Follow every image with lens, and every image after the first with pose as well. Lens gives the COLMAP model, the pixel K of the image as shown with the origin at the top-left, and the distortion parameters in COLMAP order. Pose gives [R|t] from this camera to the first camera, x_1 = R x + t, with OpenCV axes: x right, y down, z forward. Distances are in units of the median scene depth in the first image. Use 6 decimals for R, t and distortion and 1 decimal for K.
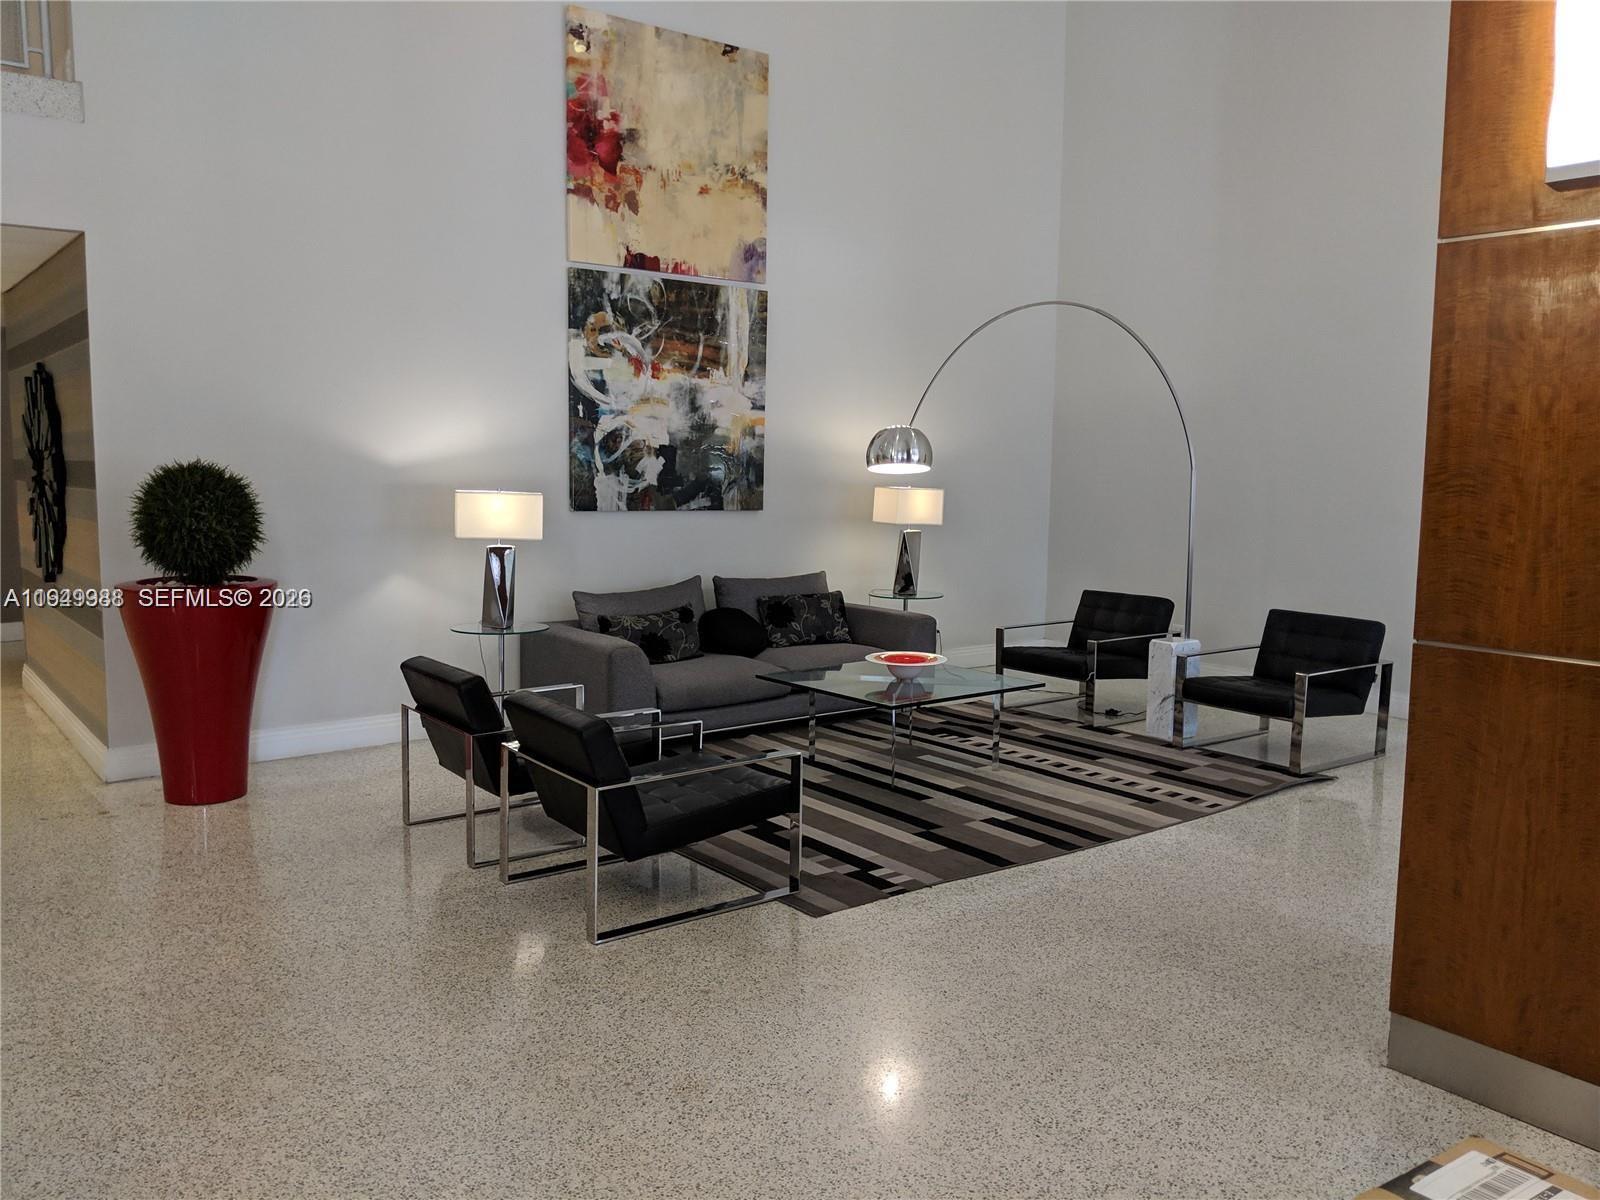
lens RADIAL K [[1283.1, 0, 802.2], [0, 1283.1, 596.1], [0, 0, 1]] dist [0.066517, -0.148522]
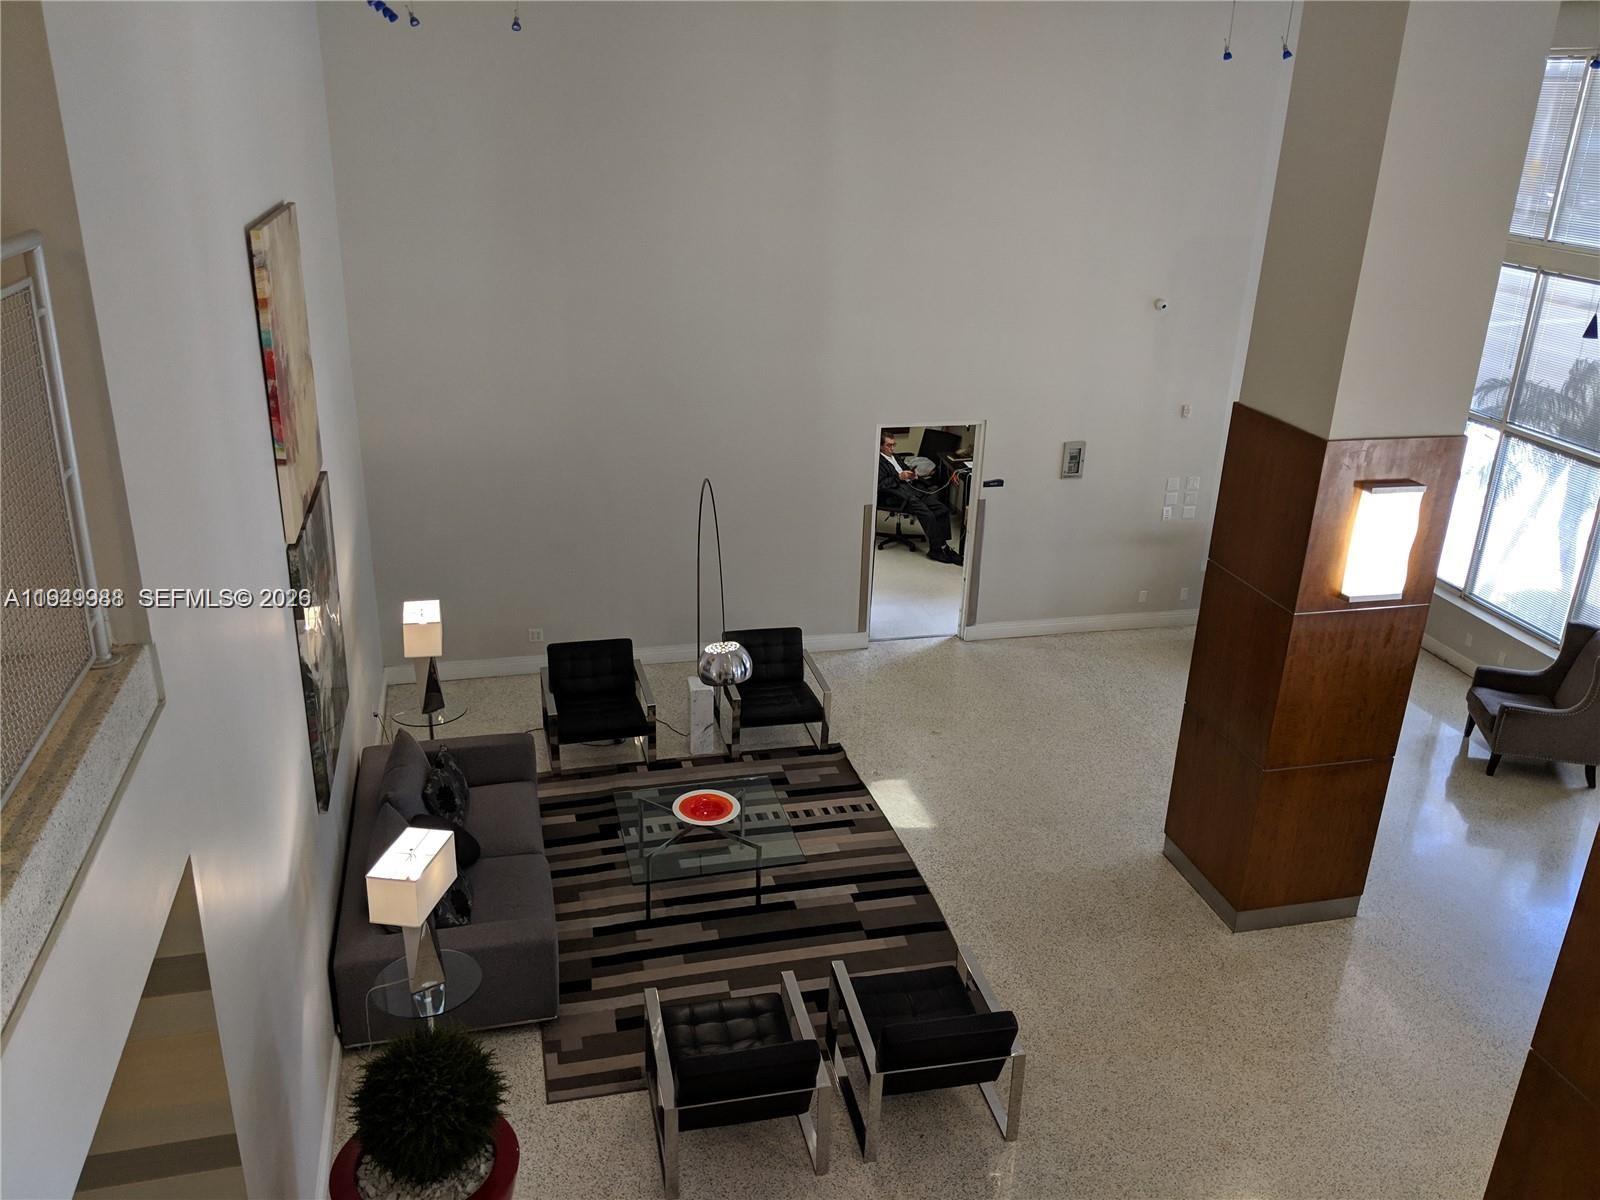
lens RADIAL K [[1283.1, 0, 802.2], [0, 1283.1, 596.1], [0, 0, 1]] dist [0.066517, -0.148522]
pose [[0.403056, -0.351465, 0.844996, -1.016824], [0.078164, 0.933162, 0.350854, -0.677338], [-0.911831, -0.075366, 0.403588, 0.509417]]
